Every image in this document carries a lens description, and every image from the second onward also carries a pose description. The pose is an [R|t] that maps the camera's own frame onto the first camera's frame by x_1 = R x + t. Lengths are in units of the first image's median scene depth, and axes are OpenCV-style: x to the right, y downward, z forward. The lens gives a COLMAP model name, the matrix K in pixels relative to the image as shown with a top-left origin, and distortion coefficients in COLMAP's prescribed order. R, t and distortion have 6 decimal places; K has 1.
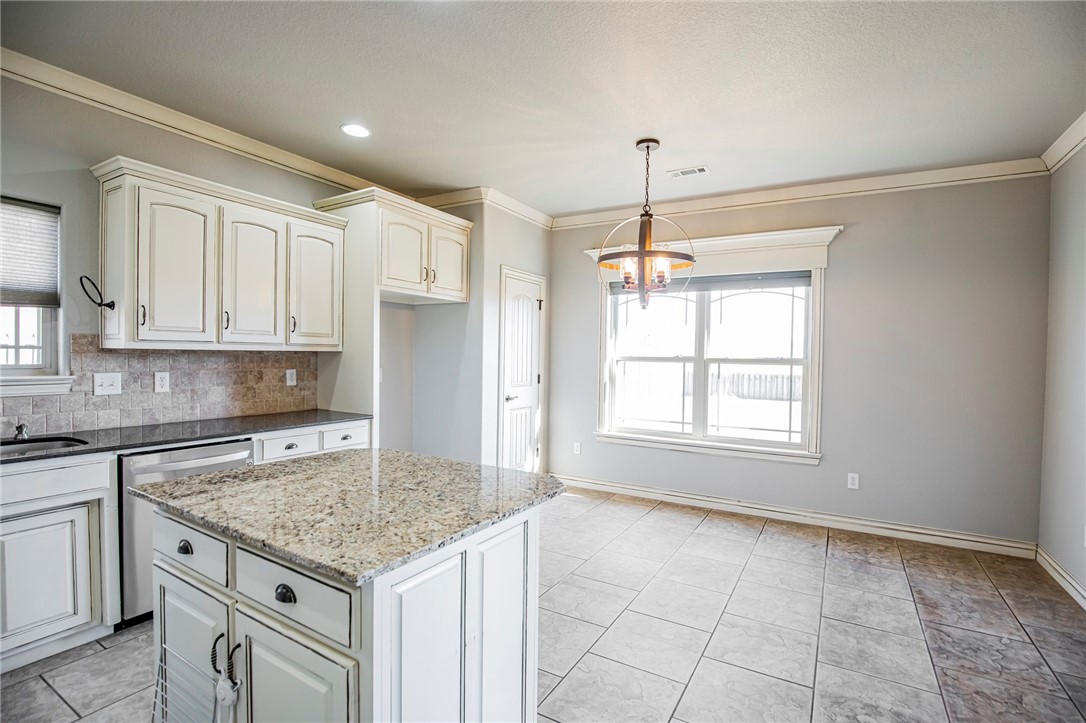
lens RADIAL K [[507.5, 0, 557.5], [0, 507.5, 360.9], [0, 0, 1]] dist [-0.036527, 0.007976]
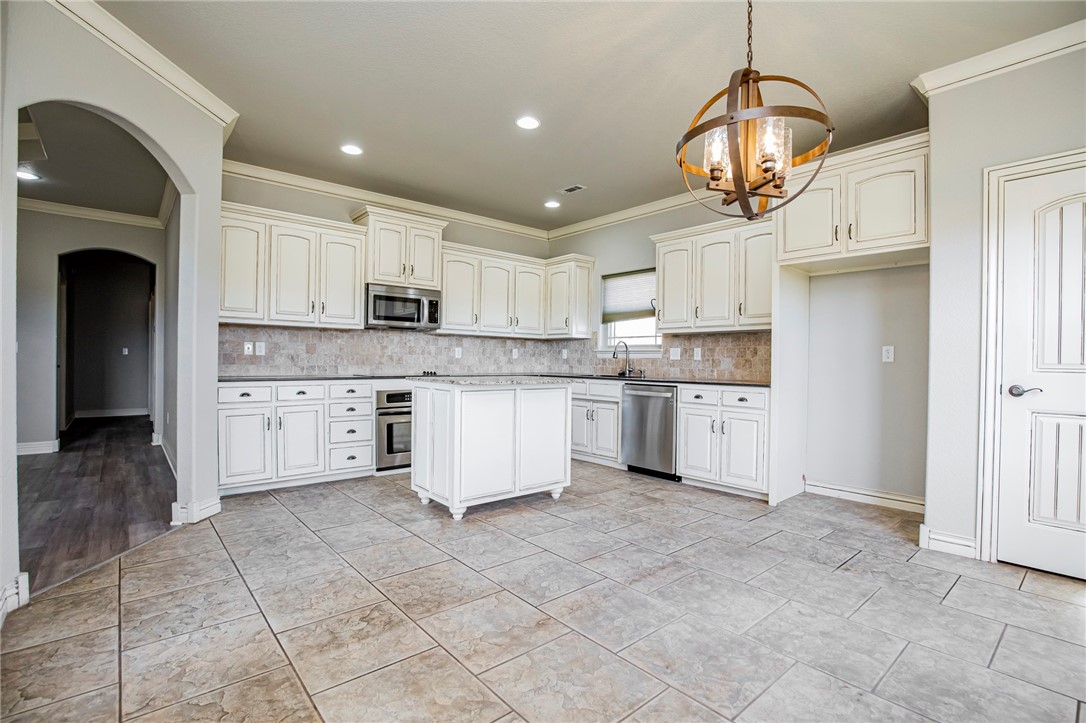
lens RADIAL K [[507.5, 0, 550.5], [0, 507.5, 360.8], [0, 0, 1]] dist [-0.036527, 0.007976]
pose [[-0.333332, -0.021406, -0.942567, 0.947645], [-0.030755, 0.999457, -0.011822, 0.099266], [0.942308, 0.025048, -0.333809, 1.084358]]
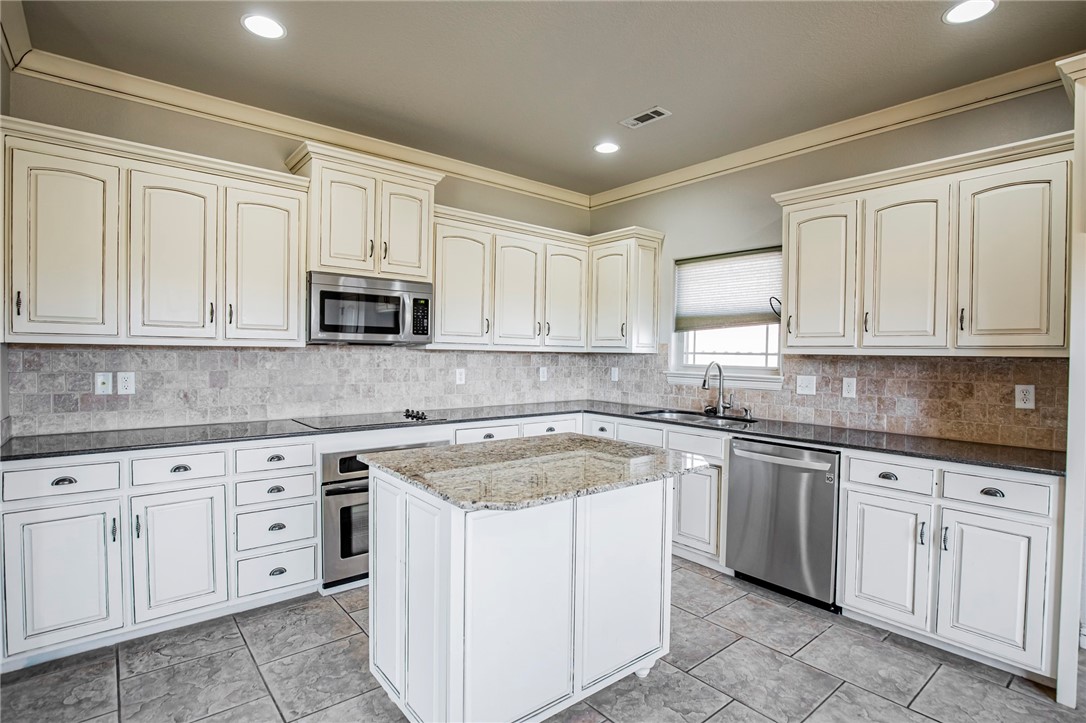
lens RADIAL K [[540.4, 0, 549.4], [0, 540.4, 359.8], [0, 0, 1]] dist [-0.025218, -0.000575]
pose [[-0.350716, -0.009363, -0.936435, 0.442846], [-0.033570, 0.999433, 0.002580, 0.003512], [0.935880, 0.032341, -0.350831, 0.795039]]
